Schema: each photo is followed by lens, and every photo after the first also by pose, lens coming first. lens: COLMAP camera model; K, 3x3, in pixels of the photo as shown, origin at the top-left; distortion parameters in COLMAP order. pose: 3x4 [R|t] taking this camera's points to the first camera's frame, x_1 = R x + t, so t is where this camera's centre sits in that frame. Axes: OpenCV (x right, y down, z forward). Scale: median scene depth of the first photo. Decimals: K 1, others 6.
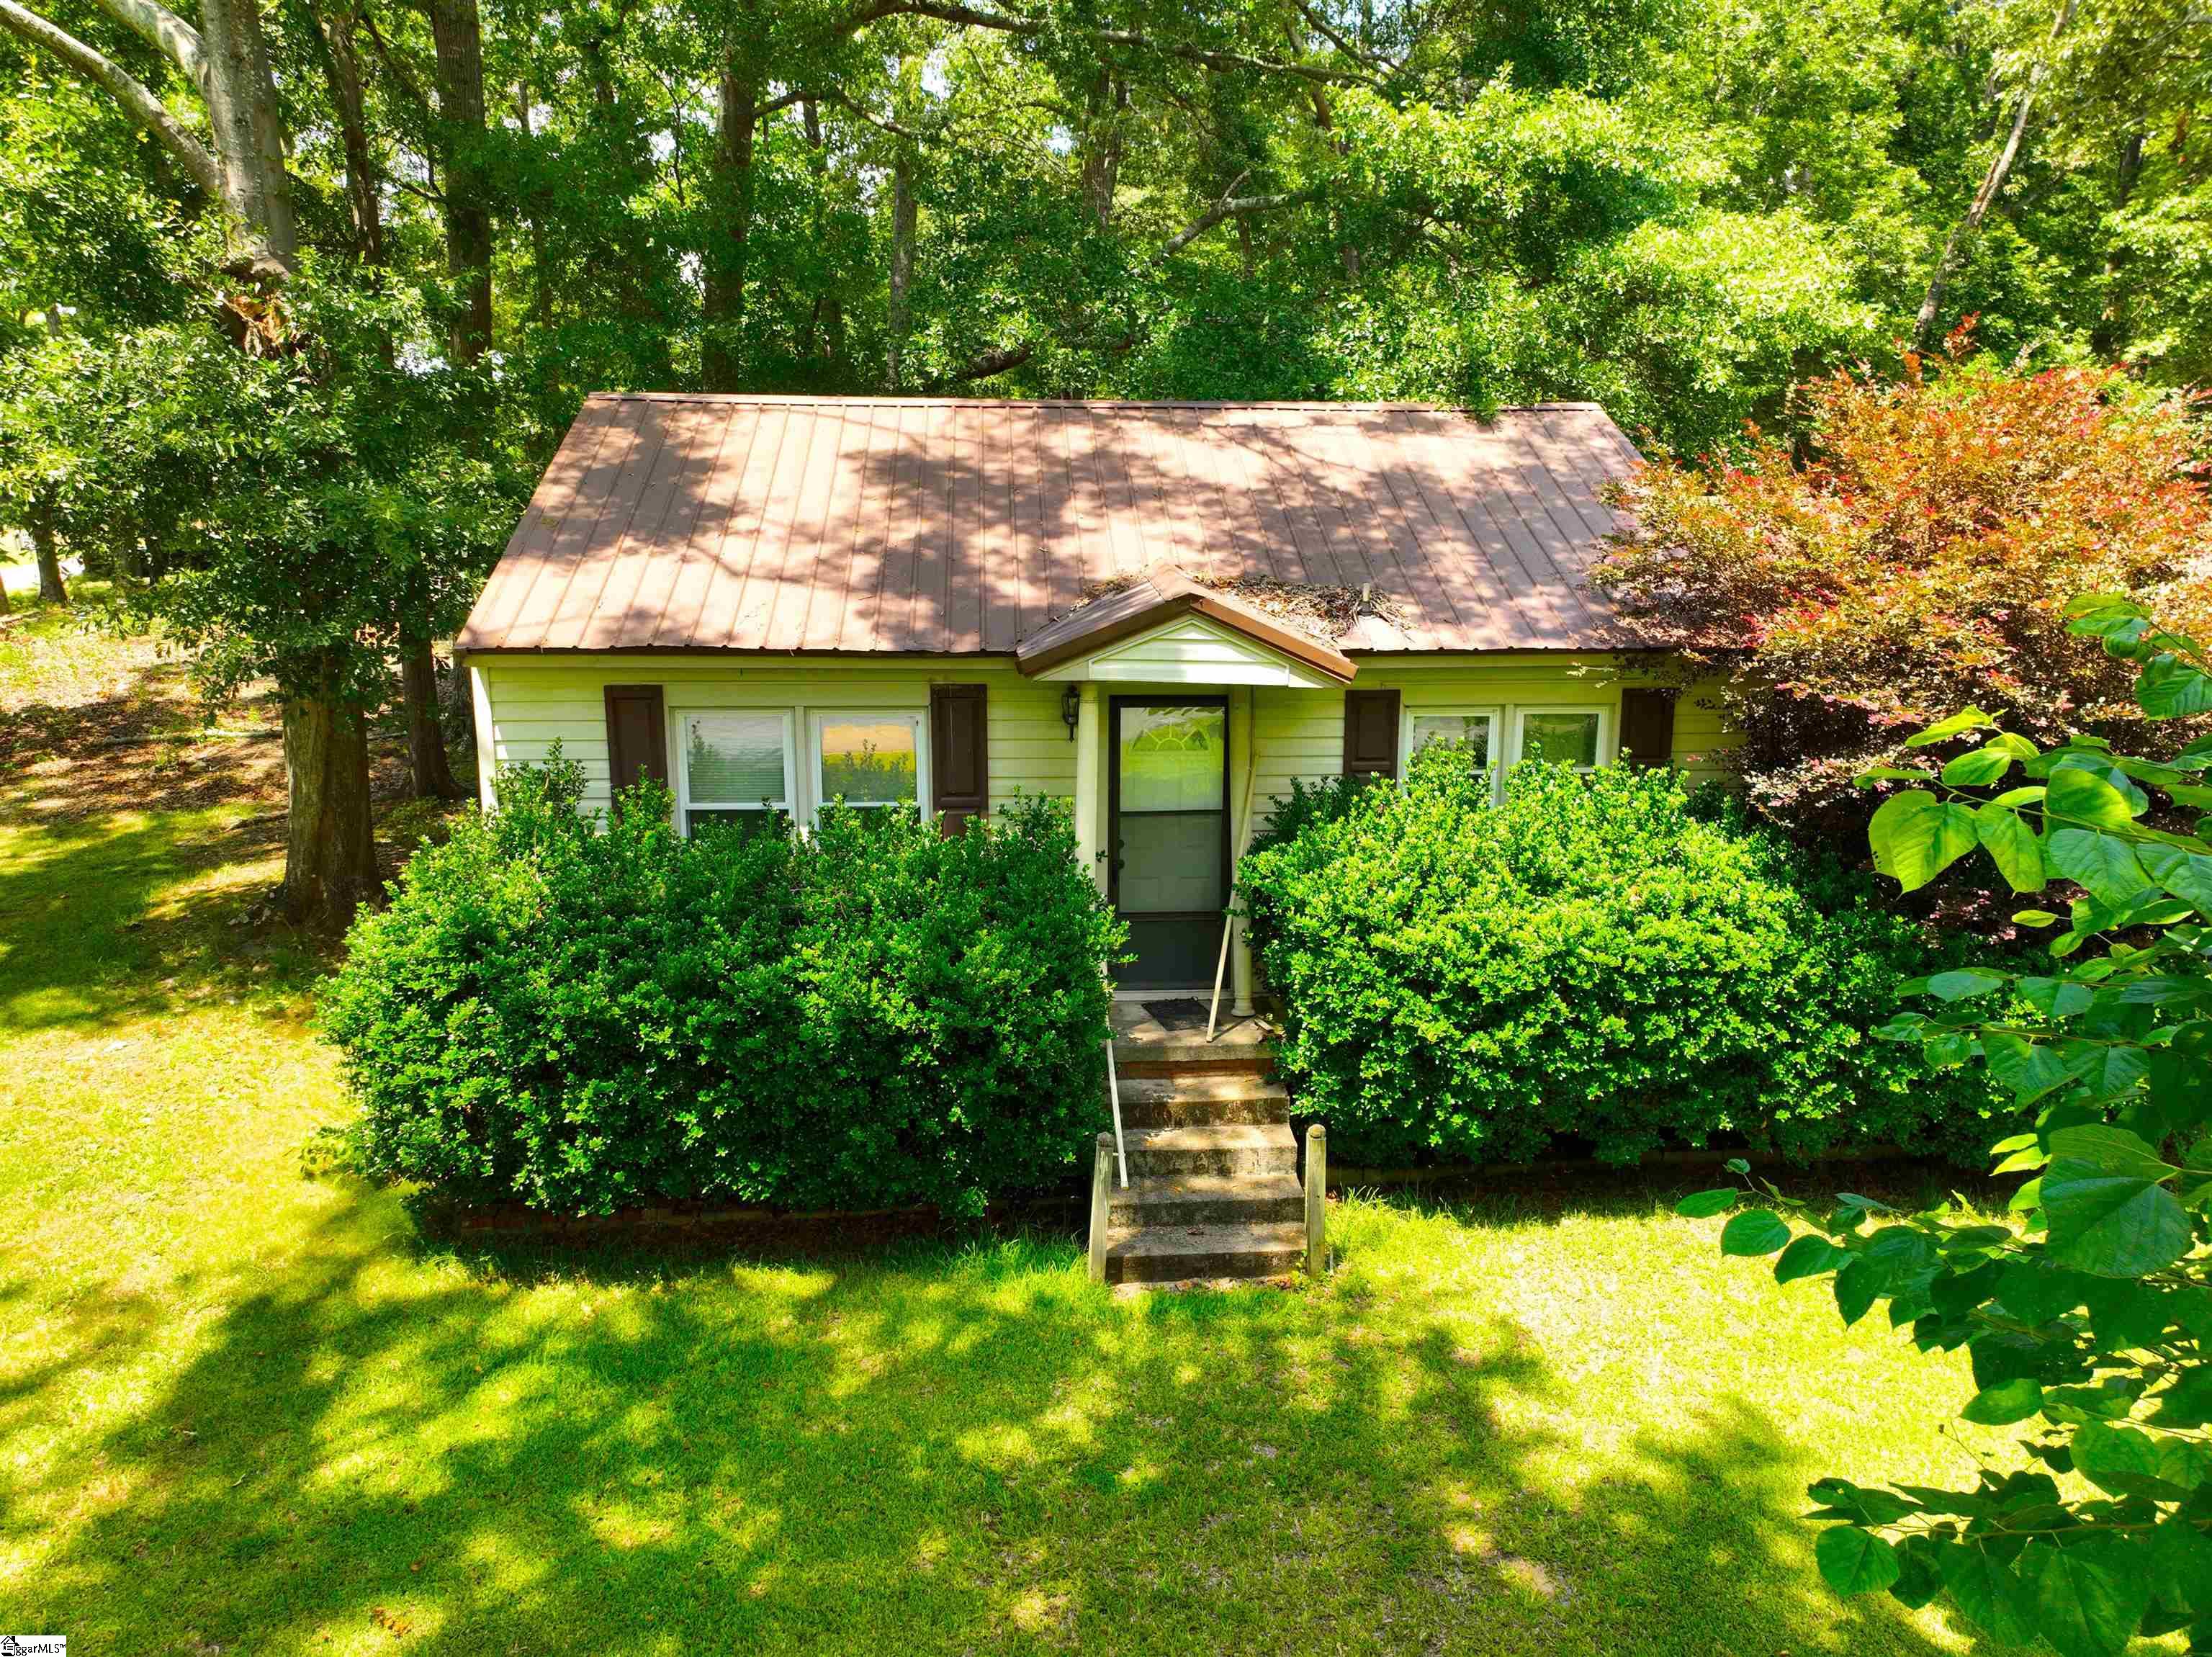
lens RADIAL K [[1616.5, 0, 1105.9], [0, 1616.5, 833.6], [0, 0, 1]] dist [-0.001876, 0.020540]
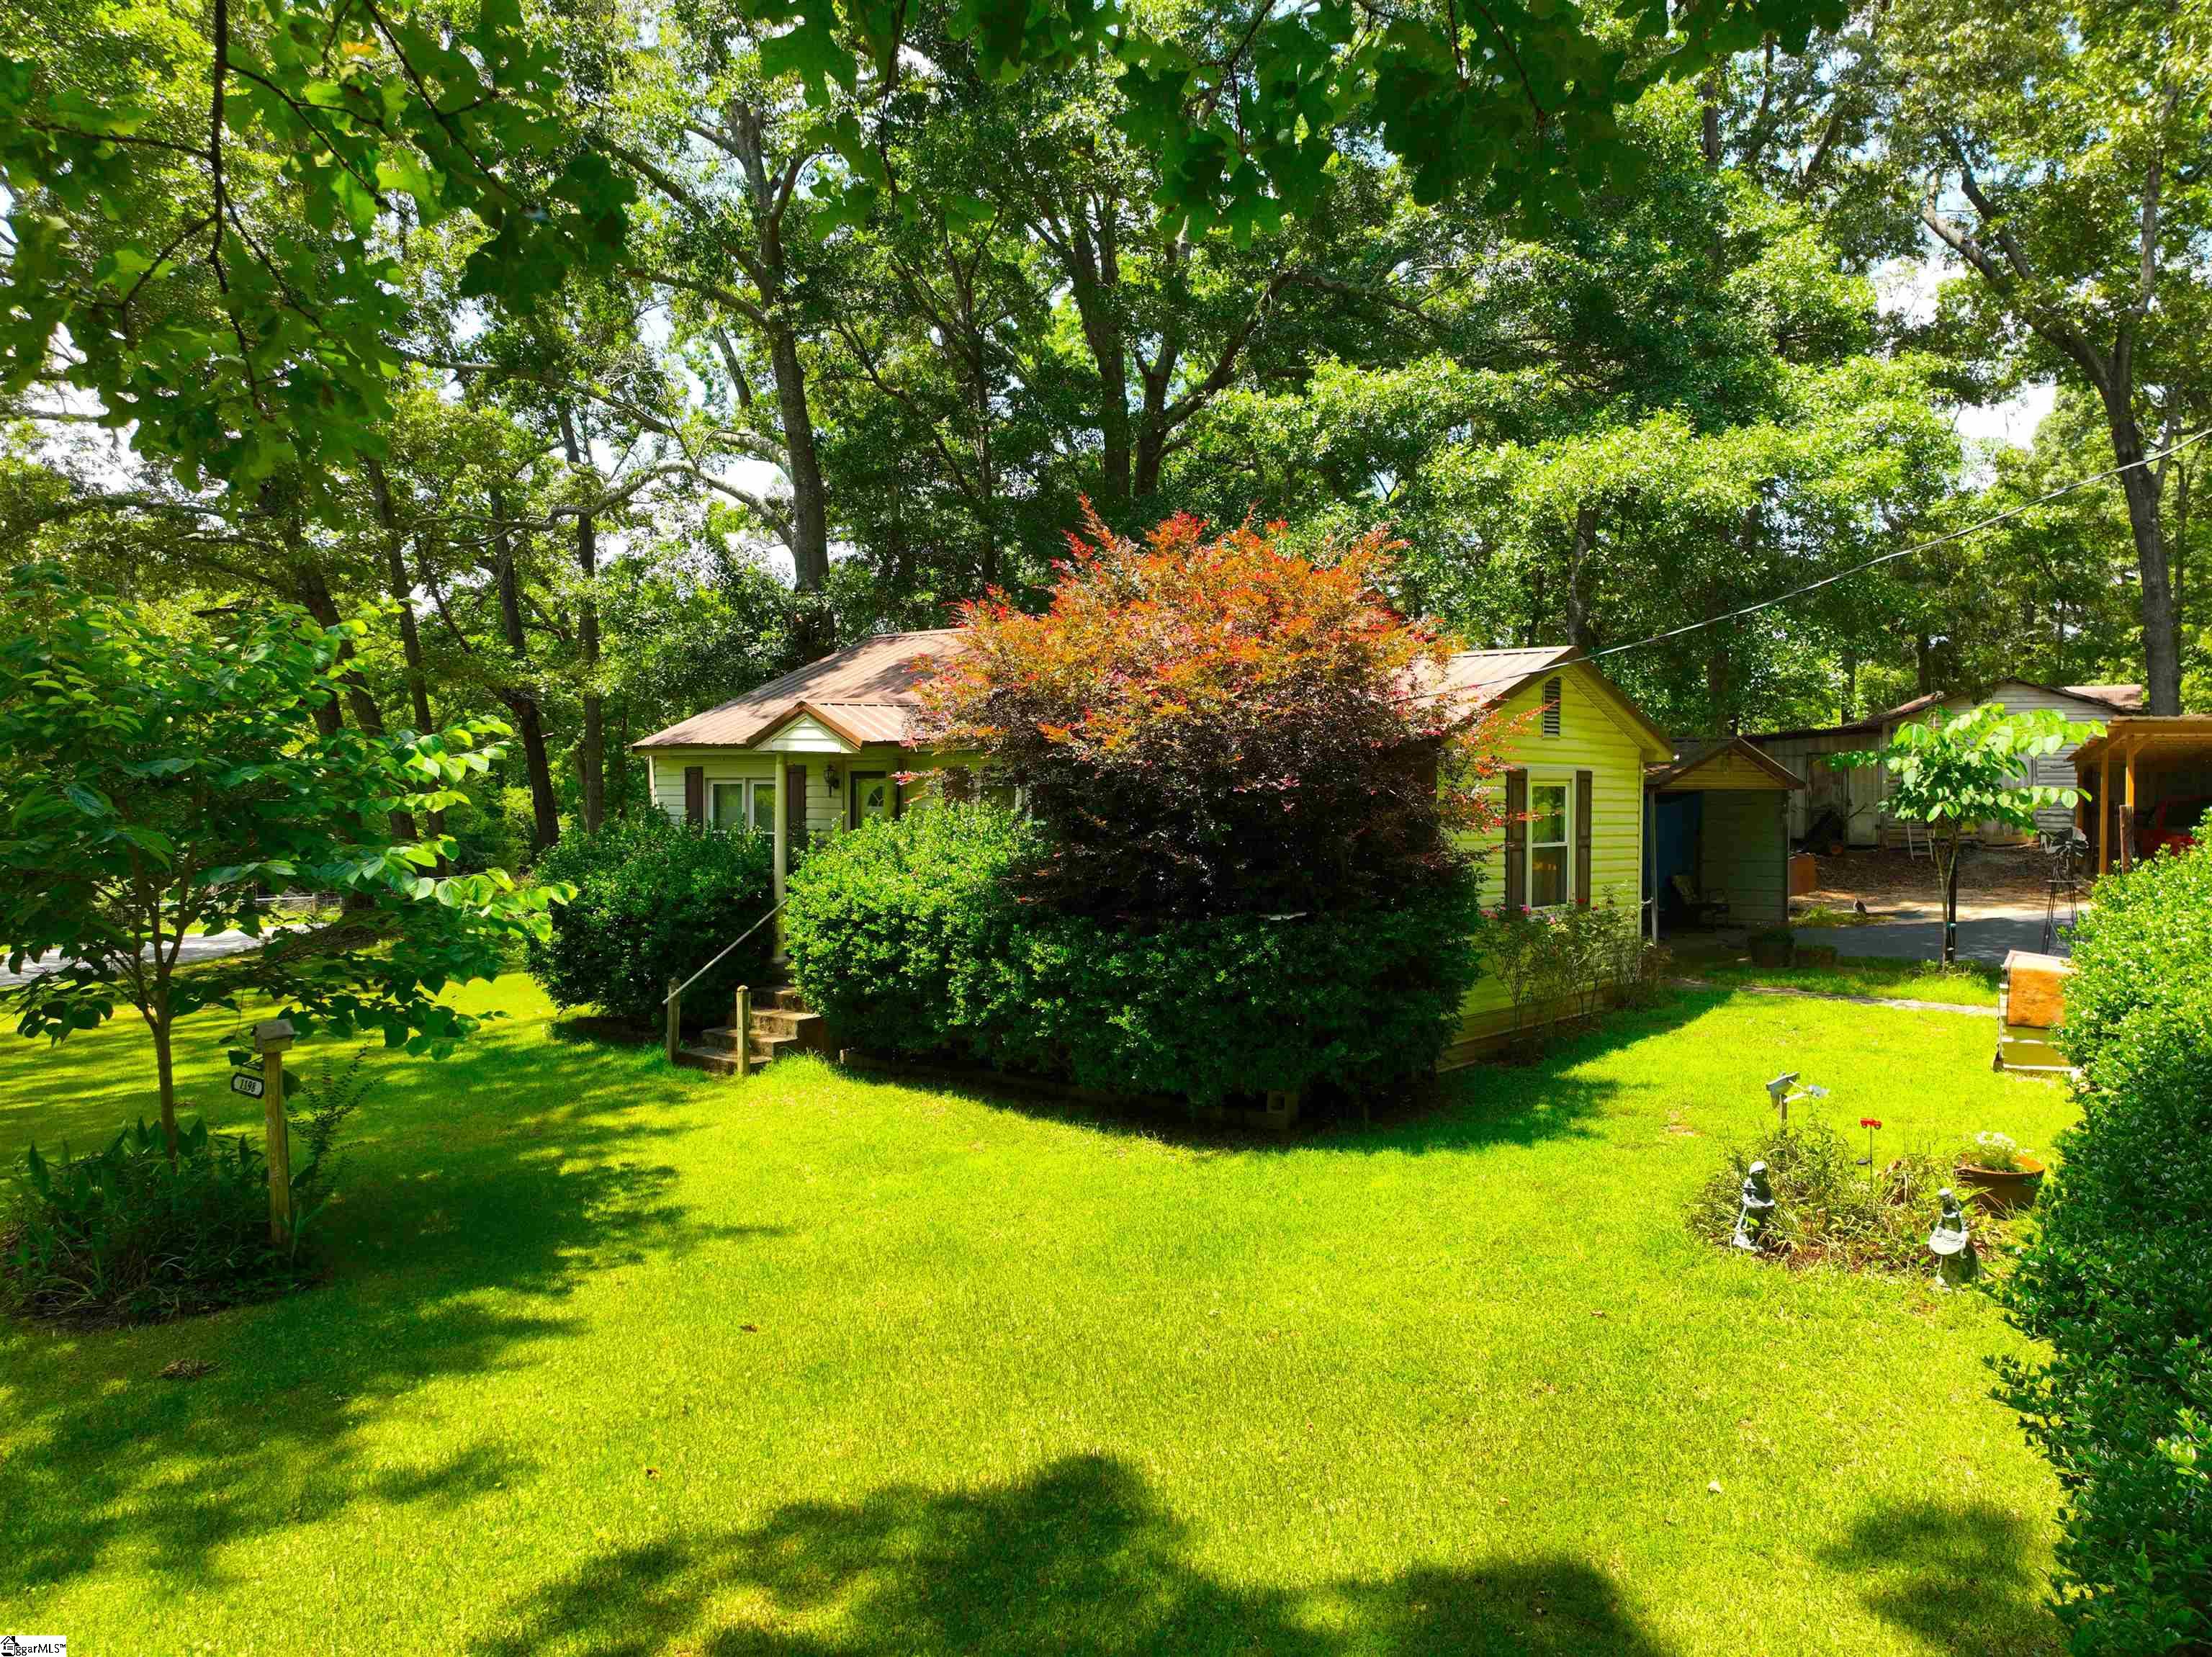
lens RADIAL K [[1616.5, 0, 1097.9], [0, 1616.5, 824.2], [0, 0, 1]] dist [-0.001876, 0.020540]
pose [[0.672056, 0.005074, -0.740483, 1.634743], [-0.139179, 0.983020, -0.119582, 0.157093], [0.727303, 0.183426, 0.661351, 0.079014]]
